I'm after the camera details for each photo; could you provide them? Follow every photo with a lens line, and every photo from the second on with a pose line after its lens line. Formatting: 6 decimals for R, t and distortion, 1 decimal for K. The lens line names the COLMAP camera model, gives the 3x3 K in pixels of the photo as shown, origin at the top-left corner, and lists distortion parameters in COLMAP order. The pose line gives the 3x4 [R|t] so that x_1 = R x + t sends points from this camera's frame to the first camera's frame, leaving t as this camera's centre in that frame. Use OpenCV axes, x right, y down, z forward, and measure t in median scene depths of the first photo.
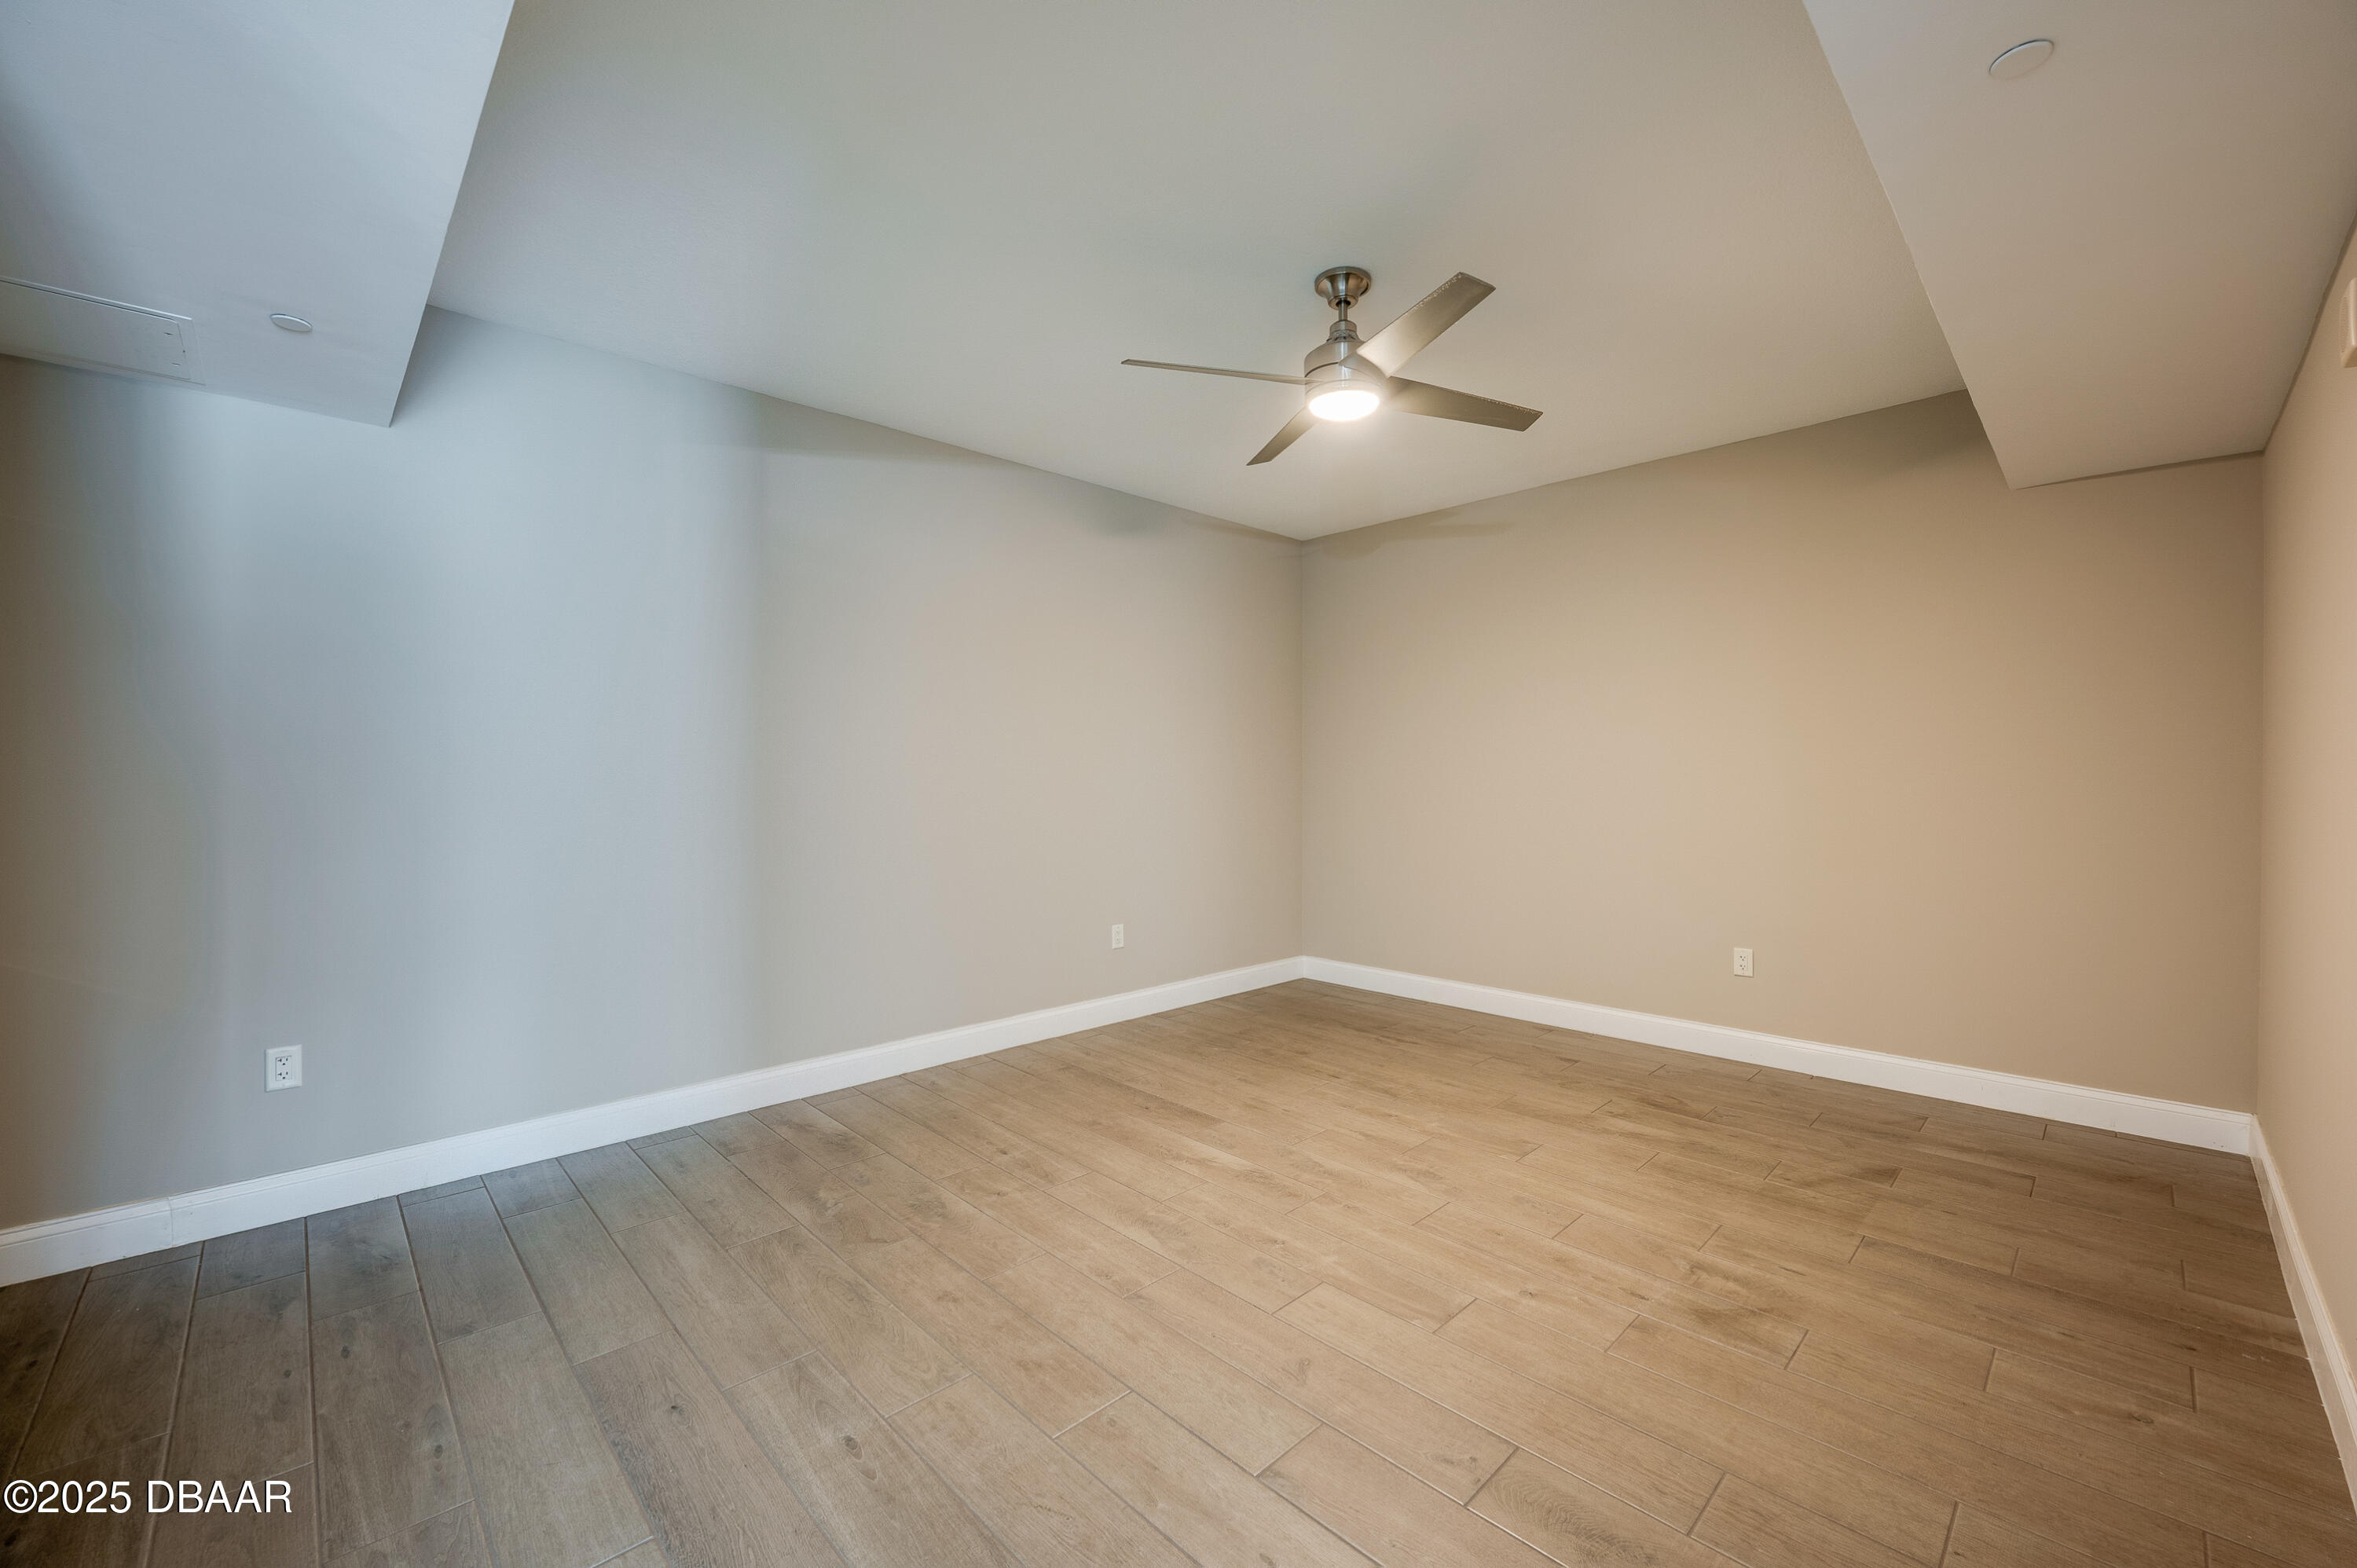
lens RADIAL K [[961.4, 0, 1178.4], [0, 961.4, 779.7], [0, 0, 1]] dist [-0.000119, -0.000050]
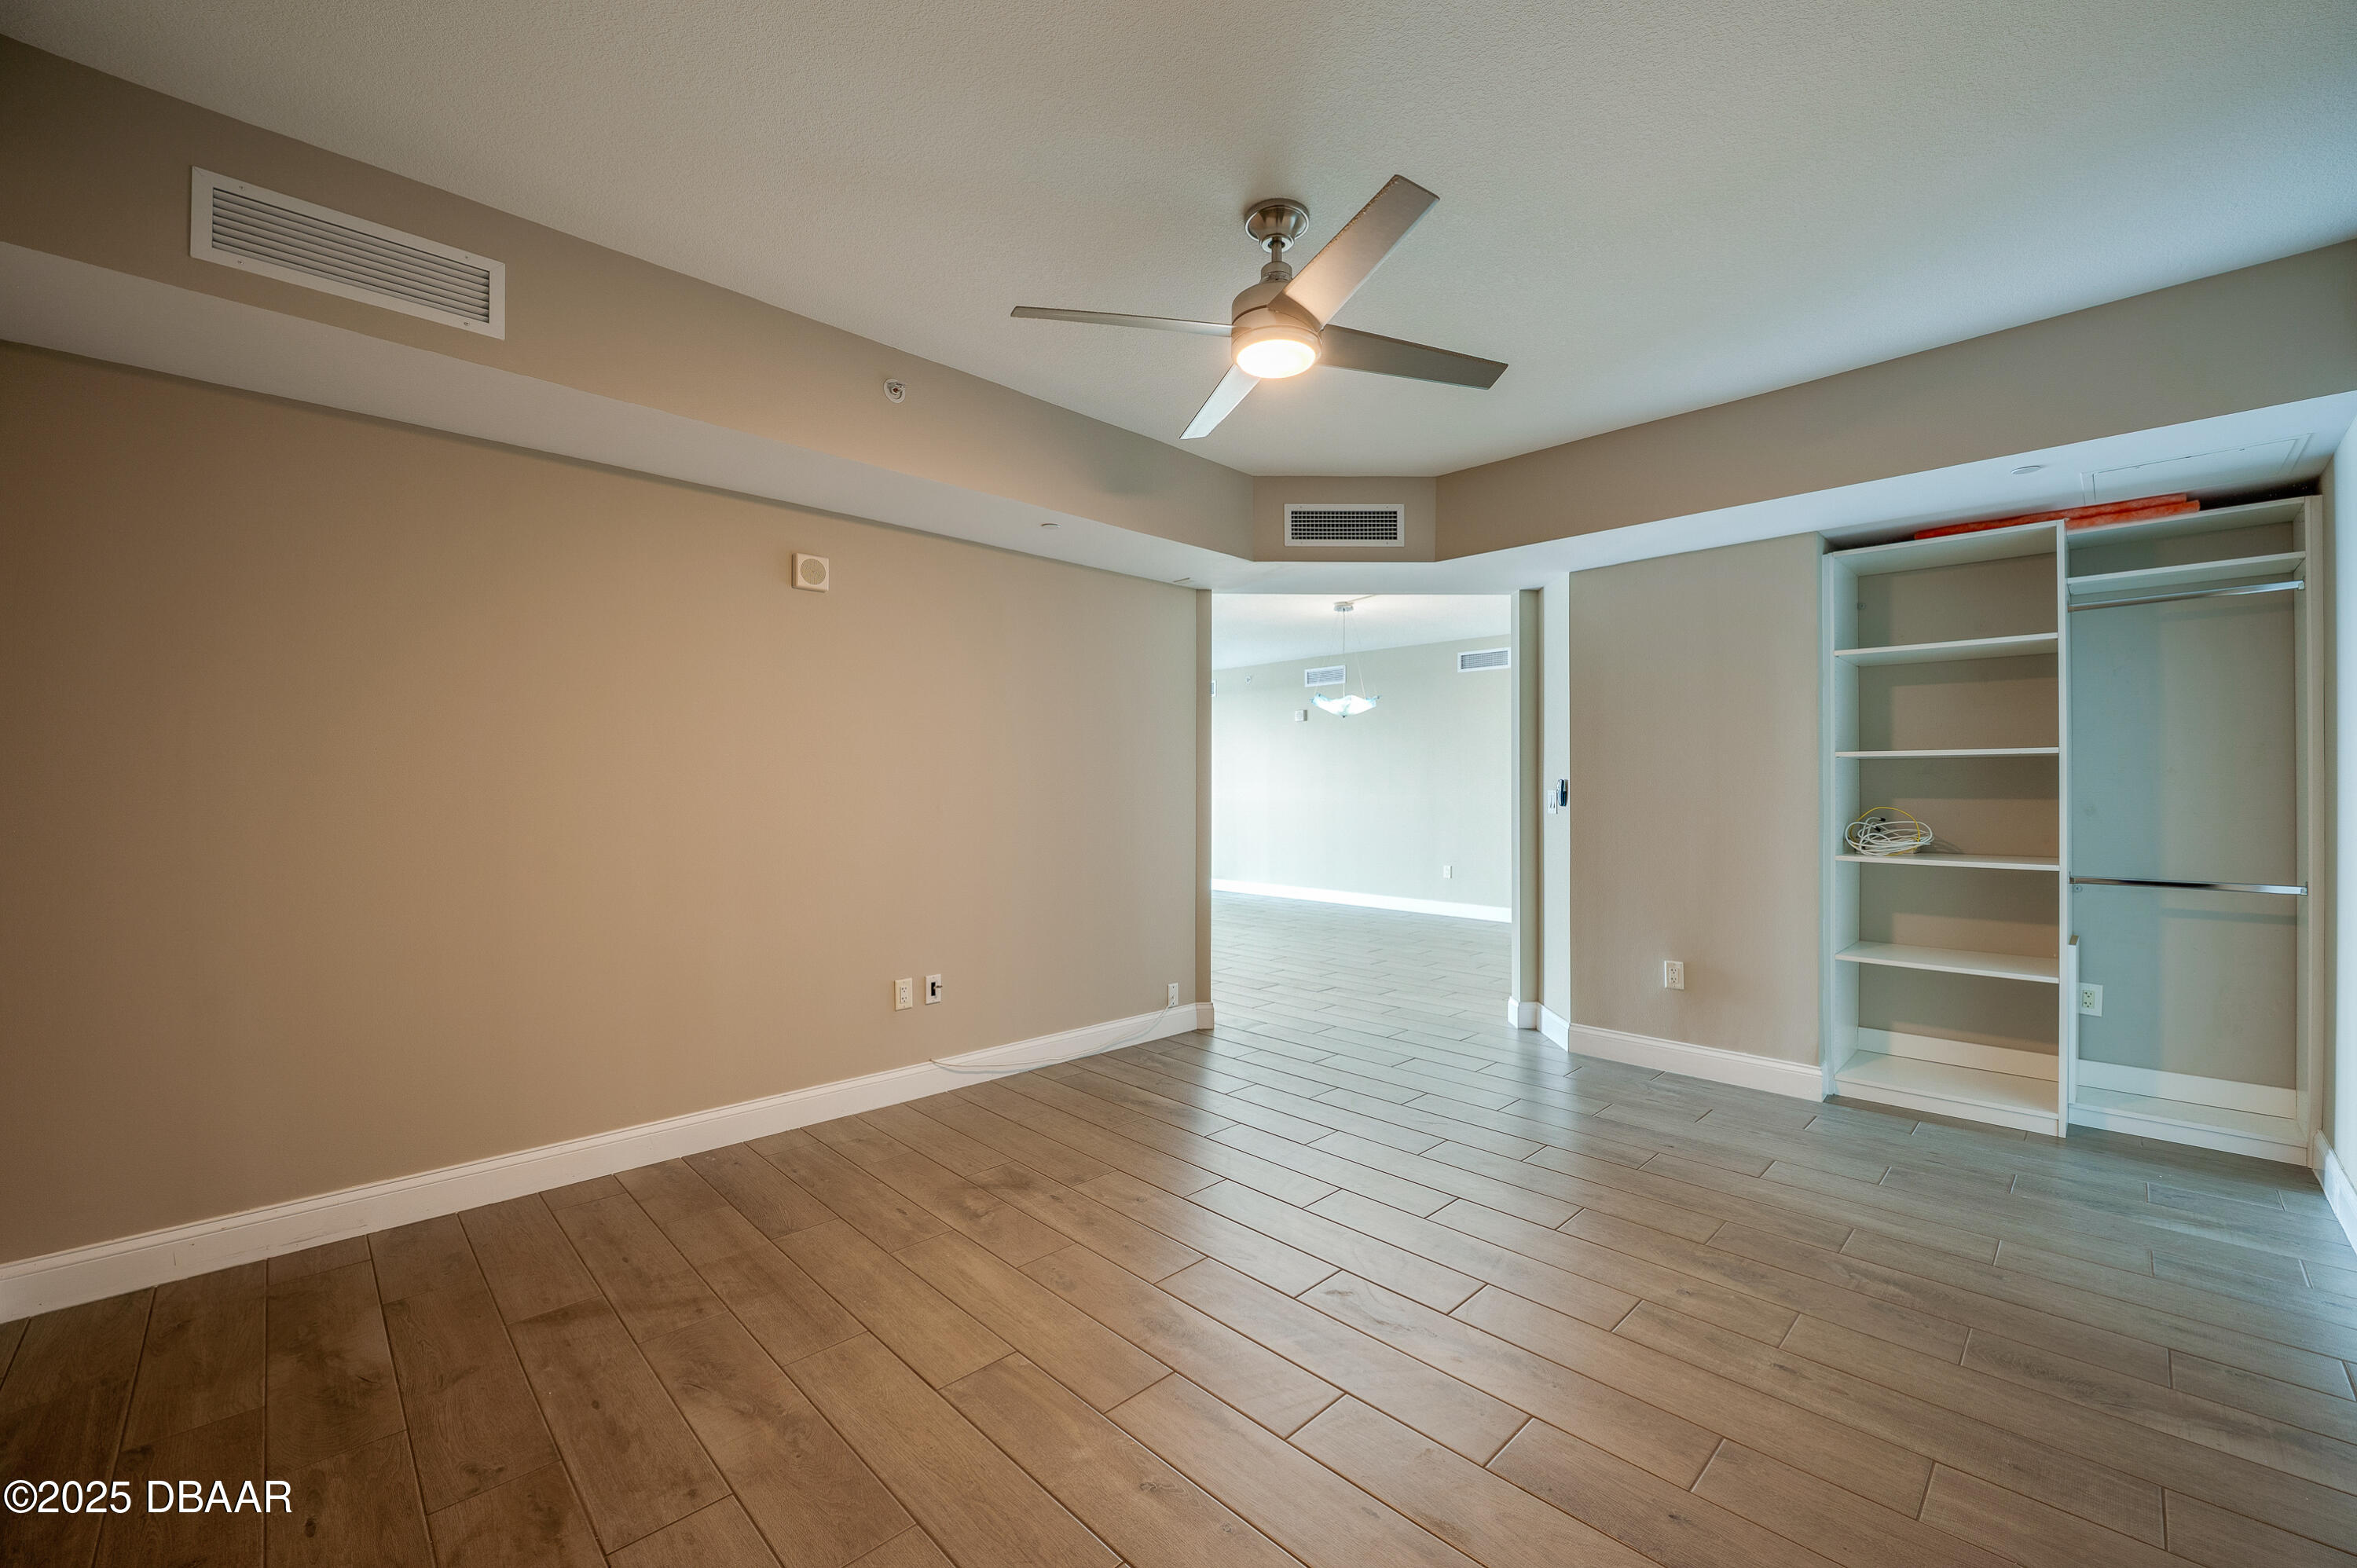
lens RADIAL K [[961.4, 0, 1178.8], [0, 961.4, 784.7], [0, 0, 1]] dist [-0.000119, -0.000050]
pose [[-0.999979, -0.001664, -0.006230, 0.280834], [-0.001672, 0.999998, 0.001259, -0.009890], [0.006228, 0.001269, -0.999980, 1.971023]]
